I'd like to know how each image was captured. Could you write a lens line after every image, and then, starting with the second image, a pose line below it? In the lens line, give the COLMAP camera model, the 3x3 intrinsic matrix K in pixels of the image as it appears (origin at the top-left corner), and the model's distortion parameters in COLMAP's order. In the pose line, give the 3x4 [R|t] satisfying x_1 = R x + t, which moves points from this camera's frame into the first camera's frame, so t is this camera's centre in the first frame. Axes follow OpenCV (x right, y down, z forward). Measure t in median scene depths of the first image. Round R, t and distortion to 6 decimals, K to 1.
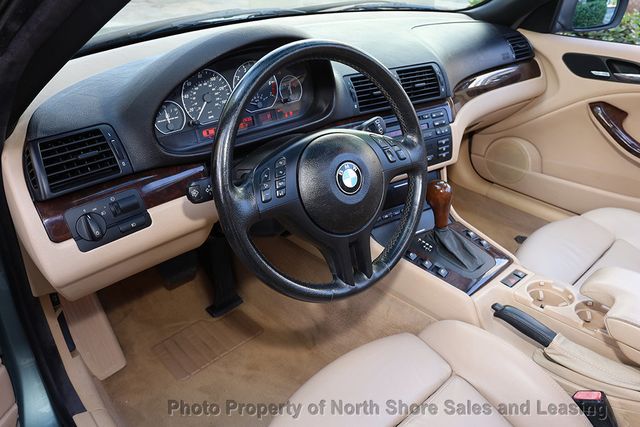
lens RADIAL K [[475.3, 0, 321.0], [0, 475.3, 210.9], [0, 0, 1]] dist [-0.000840, 0.001651]
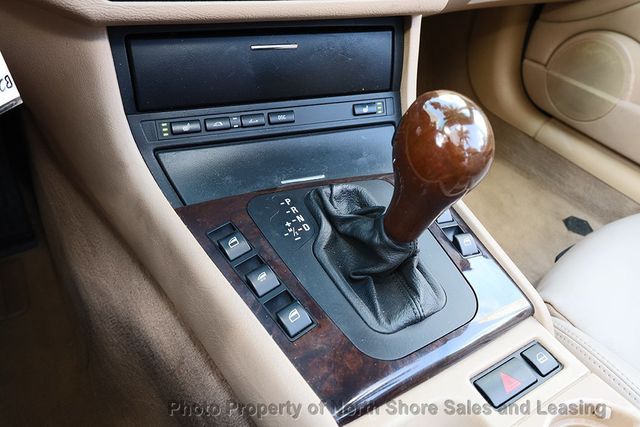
lens RADIAL K [[475.3, 0, 321.7], [0, 475.3, 213.6], [0, 0, 1]] dist [-0.000840, 0.001651]
pose [[0.979217, 0.184813, -0.083535, 0.270702], [-0.168729, 0.970877, 0.170082, 0.005712], [0.112535, -0.152453, 0.981883, 0.656410]]
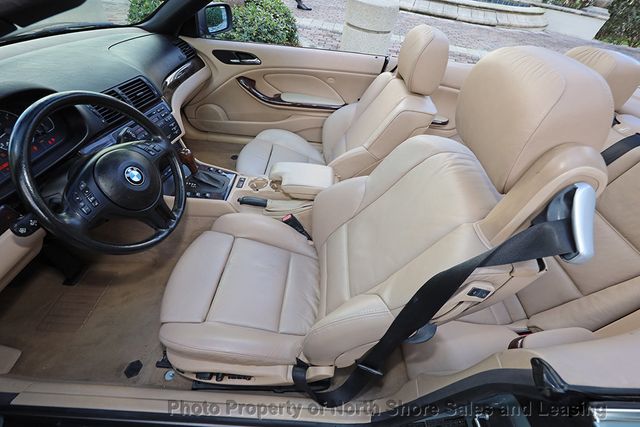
lens RADIAL K [[258.5, 0, 318.8], [0, 258.5, 216.8], [0, 0, 1]] dist [0.001933, 0.000285]
pose [[0.702234, -0.474677, 0.530613, -0.024134], [0.289439, 0.871272, 0.396371, -0.074722], [-0.650456, -0.124765, 0.749227, -0.083636]]
